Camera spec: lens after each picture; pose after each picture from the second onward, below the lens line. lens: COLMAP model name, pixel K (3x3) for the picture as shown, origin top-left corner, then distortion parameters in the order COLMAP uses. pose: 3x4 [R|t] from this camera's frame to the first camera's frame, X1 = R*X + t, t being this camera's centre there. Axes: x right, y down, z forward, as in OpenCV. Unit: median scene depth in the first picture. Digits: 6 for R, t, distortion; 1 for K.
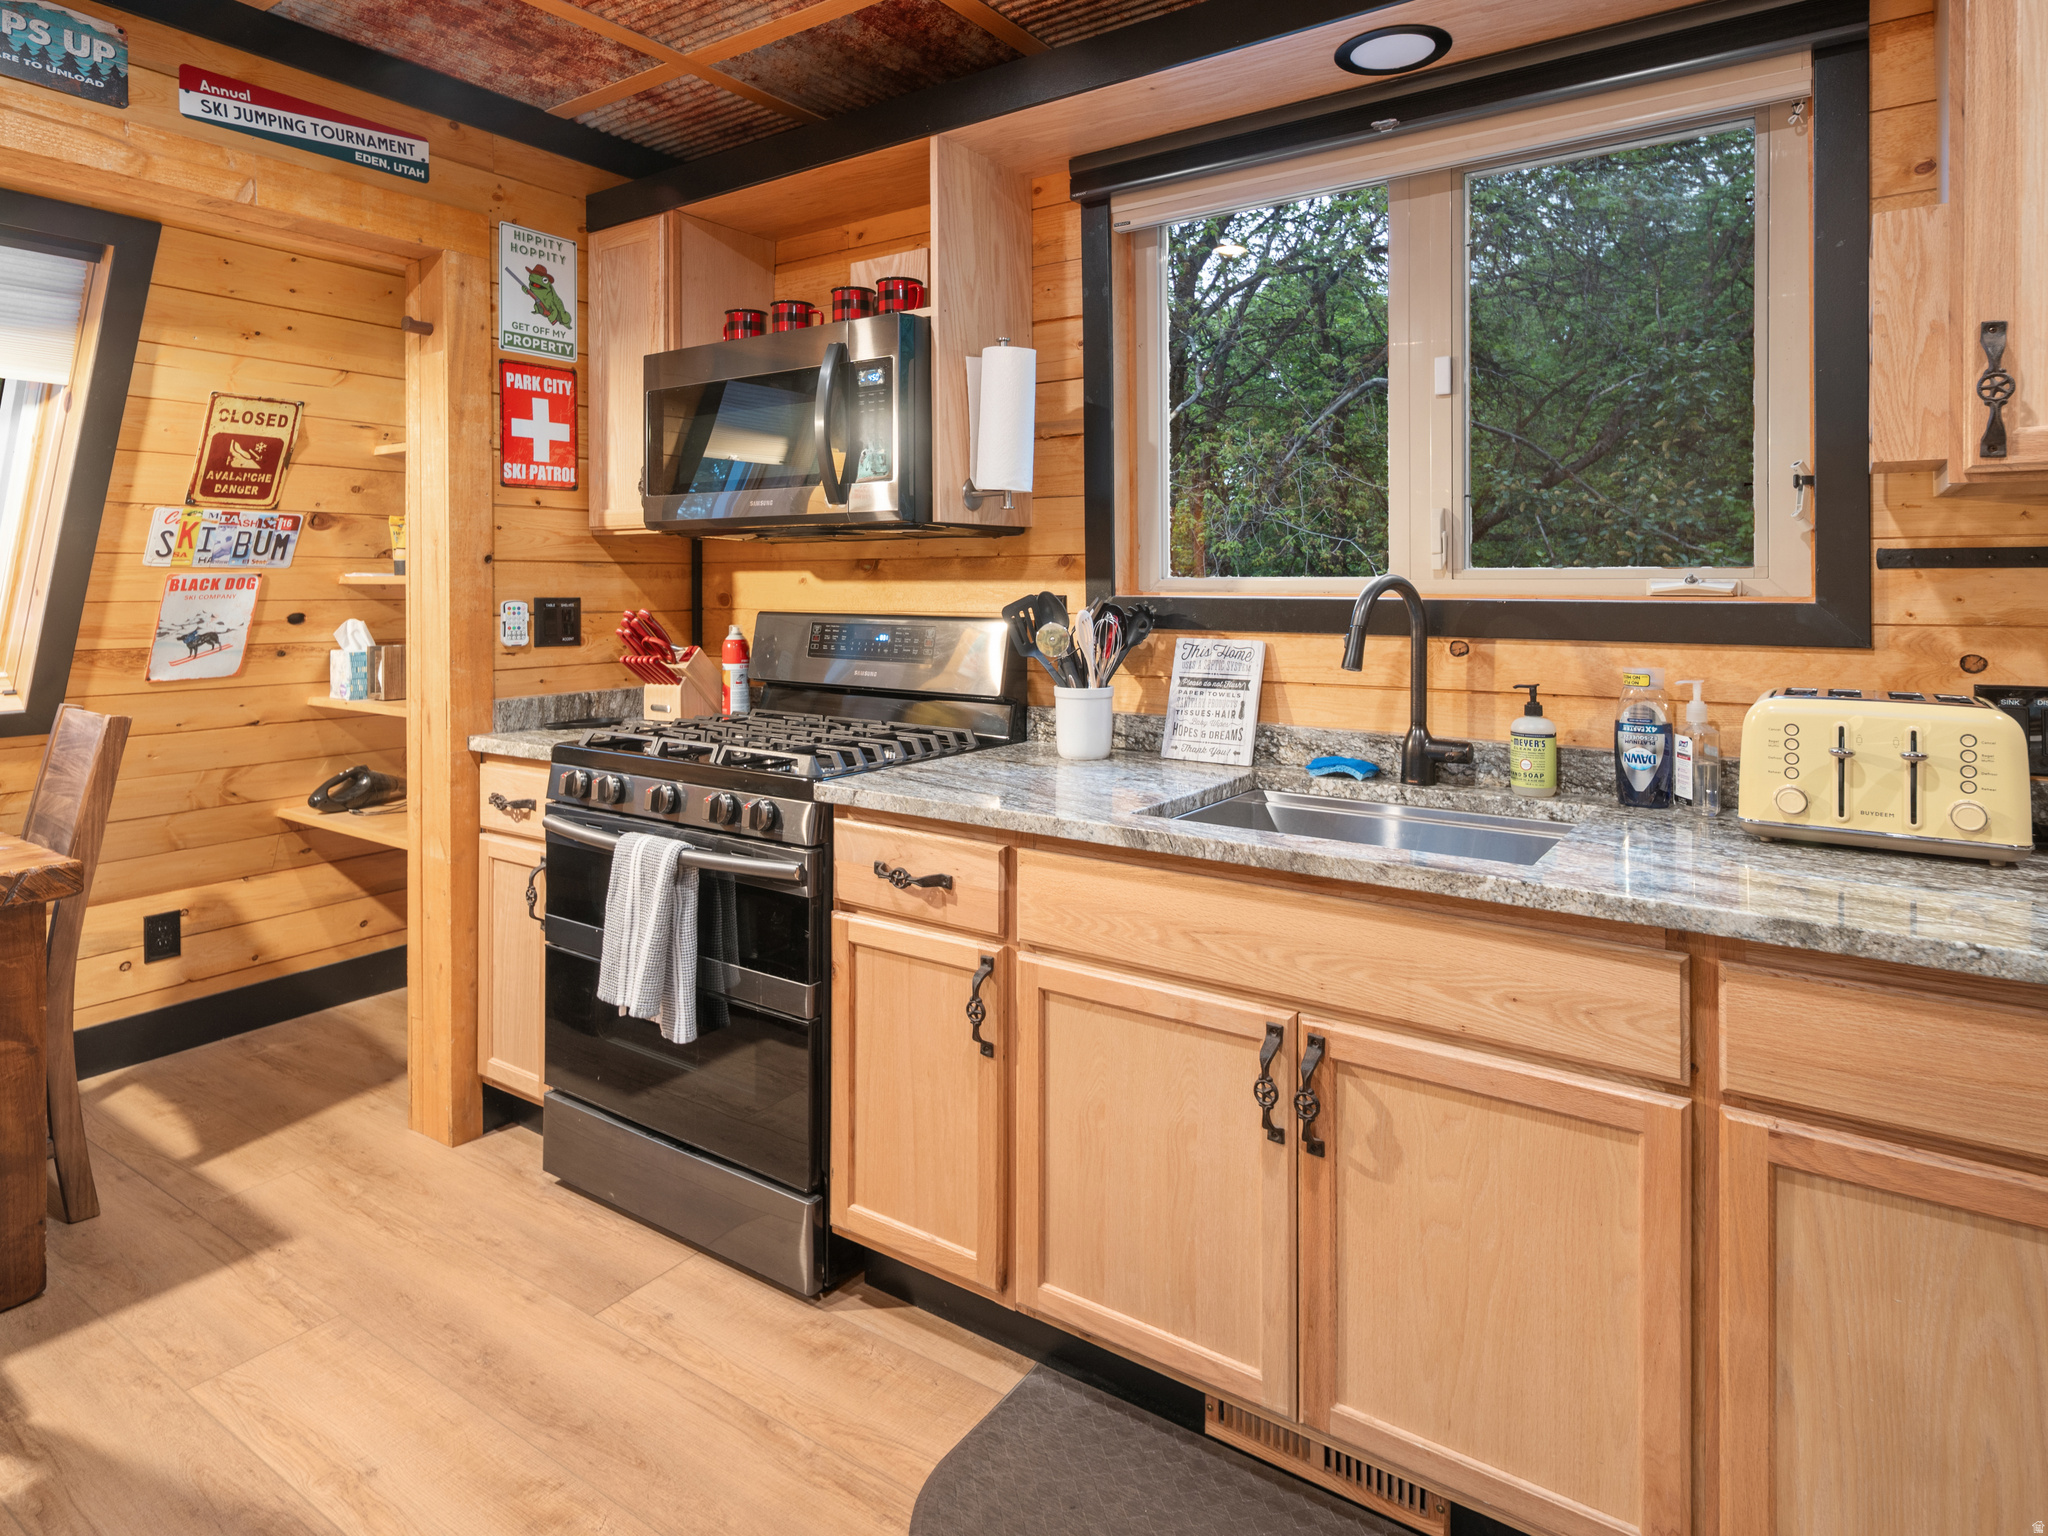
lens RADIAL K [[1170.7, 0, 1023.9], [0, 1170.7, 568.6], [0, 0, 1]] dist [0.001538, 0.000512]
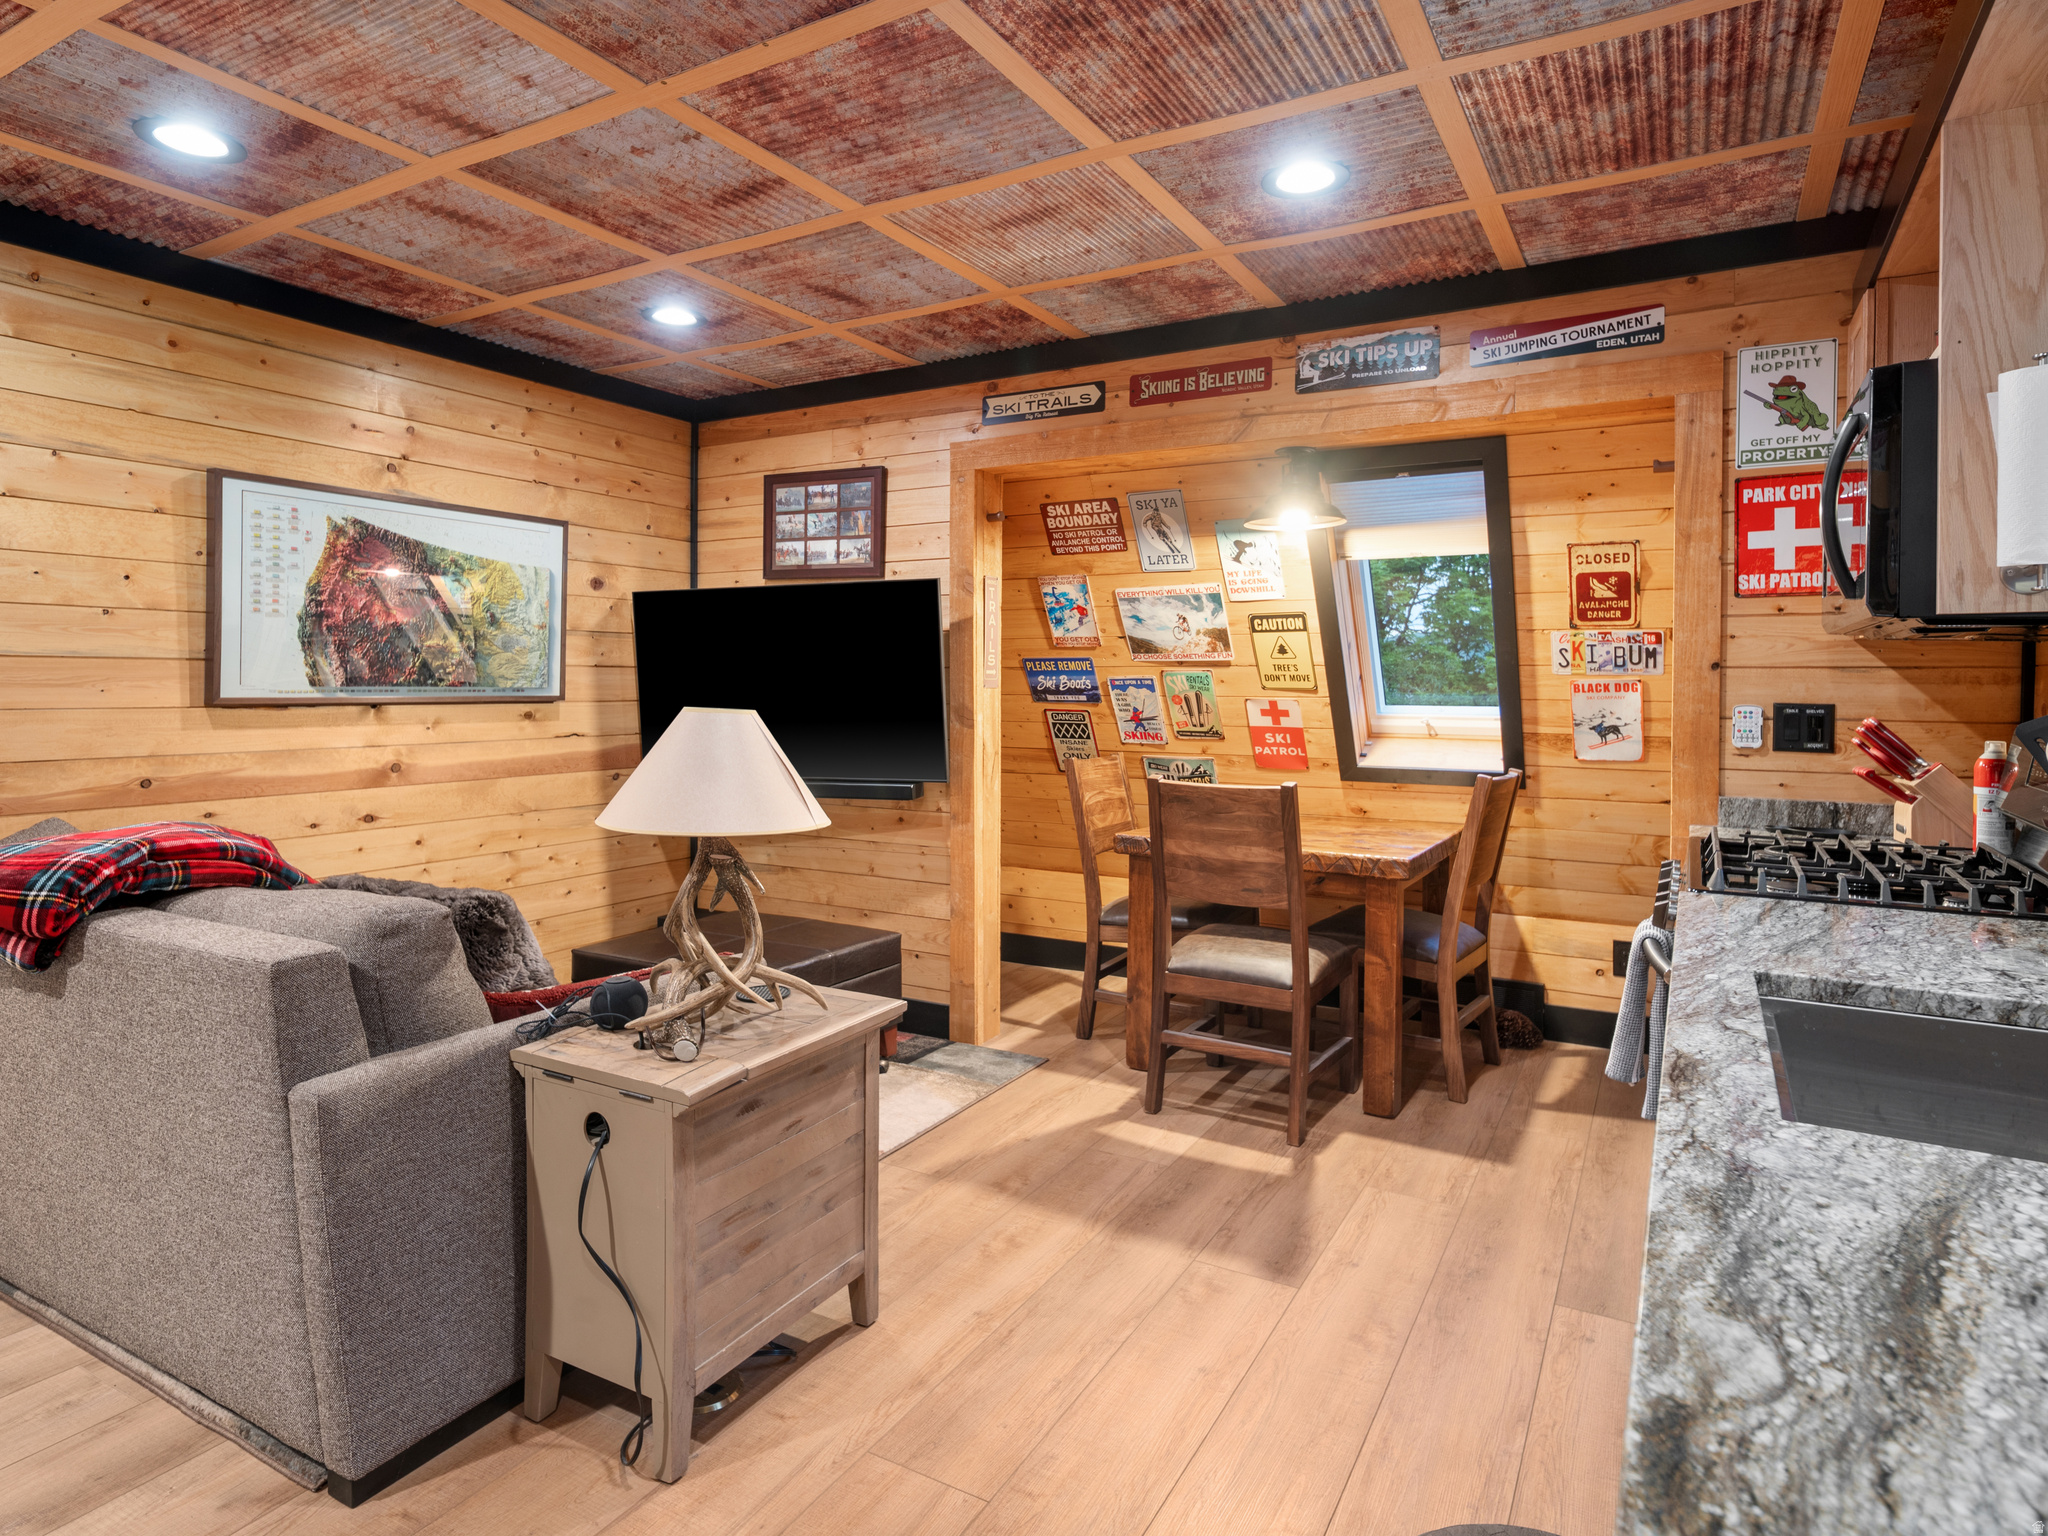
lens RADIAL K [[1145.5, 0, 1028.1], [0, 1145.5, 671.0], [0, 0, 1]] dist [0.003864, 0.000057]
pose [[0.082437, -0.008362, -0.996561, 0.535303], [0.006818, 0.999946, -0.007826, 0.000292], [0.996573, -0.006150, 0.082490, 0.264995]]
